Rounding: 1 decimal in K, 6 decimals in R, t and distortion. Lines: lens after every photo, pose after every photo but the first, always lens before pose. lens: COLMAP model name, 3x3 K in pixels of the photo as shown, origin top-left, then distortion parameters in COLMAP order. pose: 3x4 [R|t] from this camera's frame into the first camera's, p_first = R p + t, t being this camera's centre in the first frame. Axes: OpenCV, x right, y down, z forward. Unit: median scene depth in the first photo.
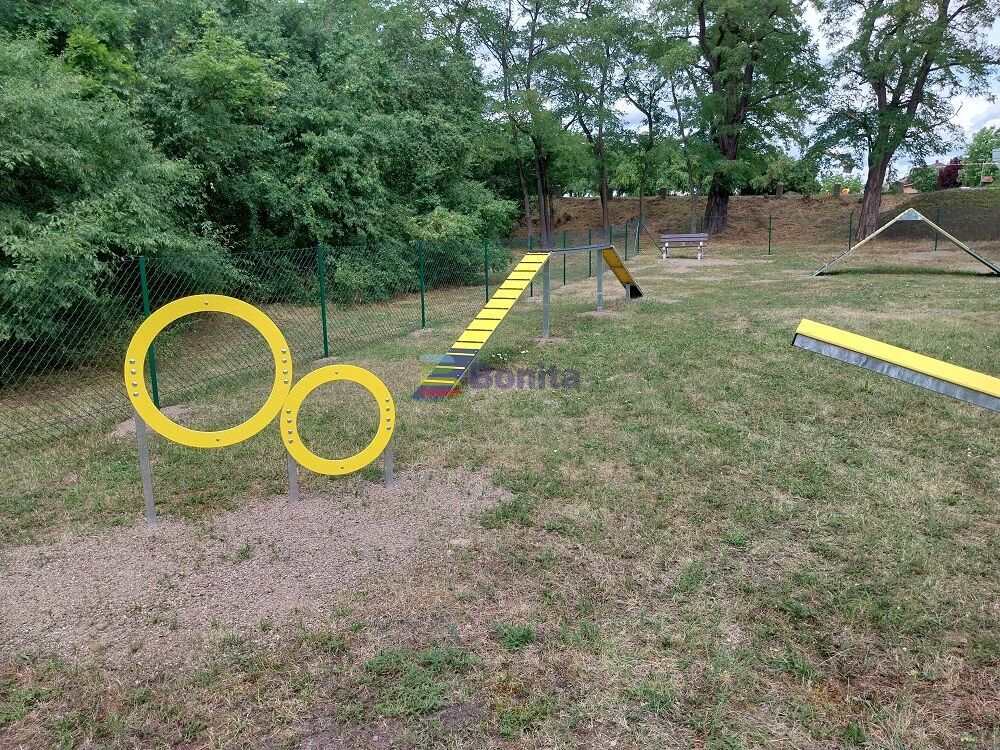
lens RADIAL K [[750.8, 0, 528.3], [0, 750.8, 371.2], [0, 0, 1]] dist [0.064589, -0.115260]
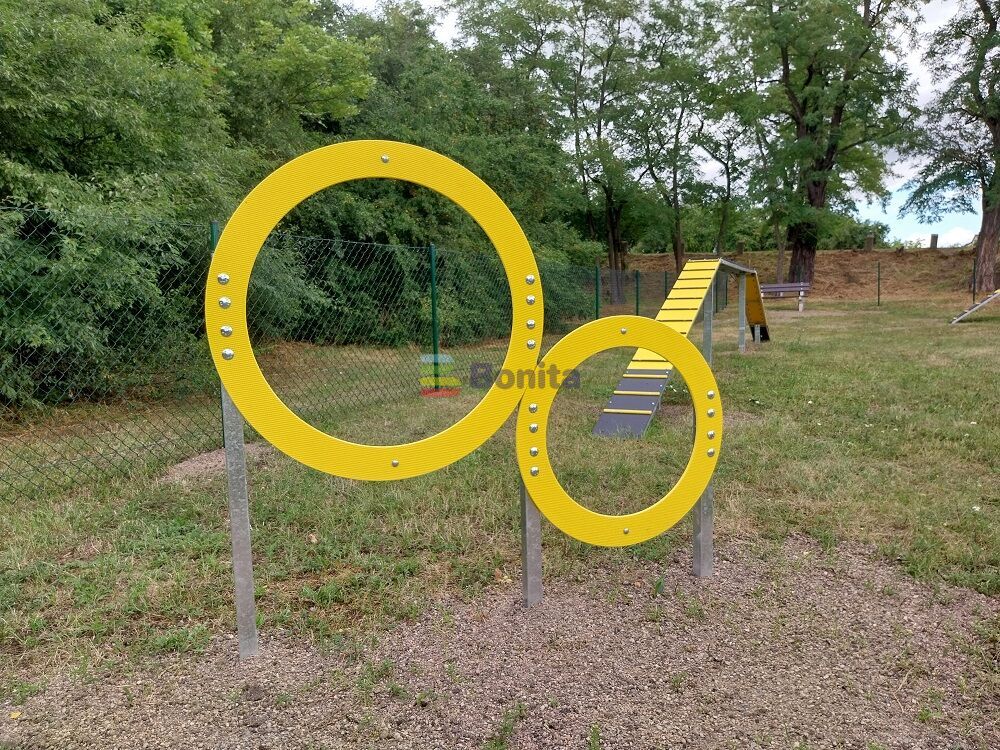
lens RADIAL K [[758.2, 0, 517.1], [0, 758.2, 380.1], [0, 0, 1]] dist [0.041691, -0.086927]
pose [[0.997740, -0.000269, -0.067196, -0.081225], [-0.005480, 0.996335, -0.085358, 0.020904], [0.066972, 0.085533, 0.994082, 0.145175]]
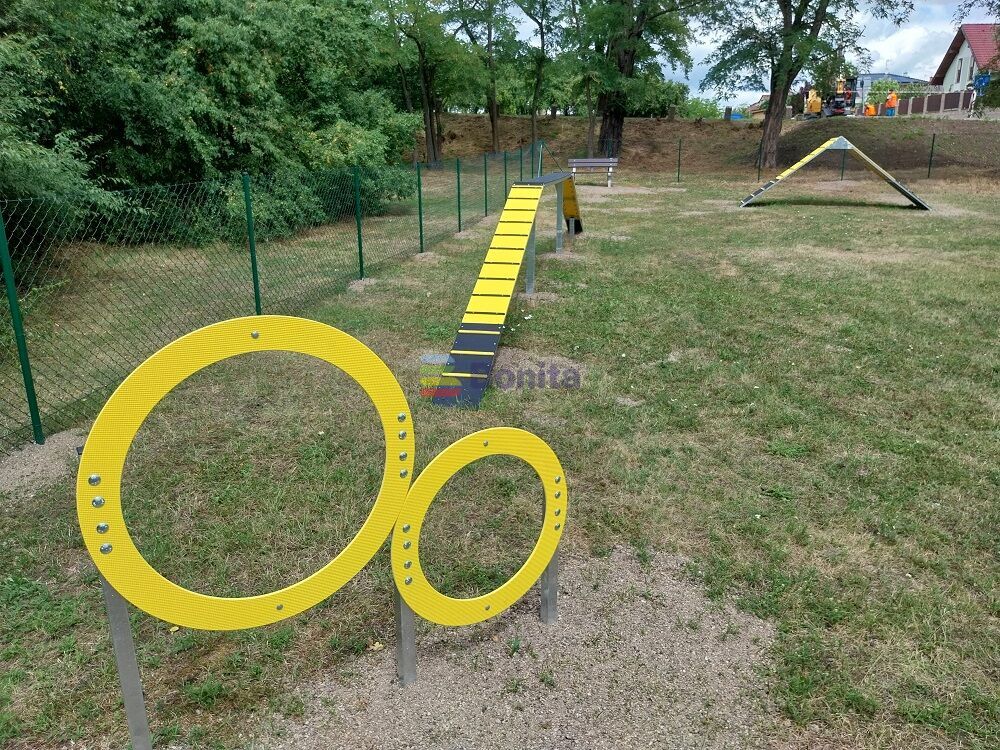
lens RADIAL K [[750.8, 0, 528.3], [0, 750.8, 371.2], [0, 0, 1]] dist [0.064589, -0.115260]
pose [[0.982229, -0.034606, 0.184470, -0.089914], [0.015919, 0.994674, 0.101838, -0.028932], [-0.187011, -0.097092, 0.977548, 0.135017]]
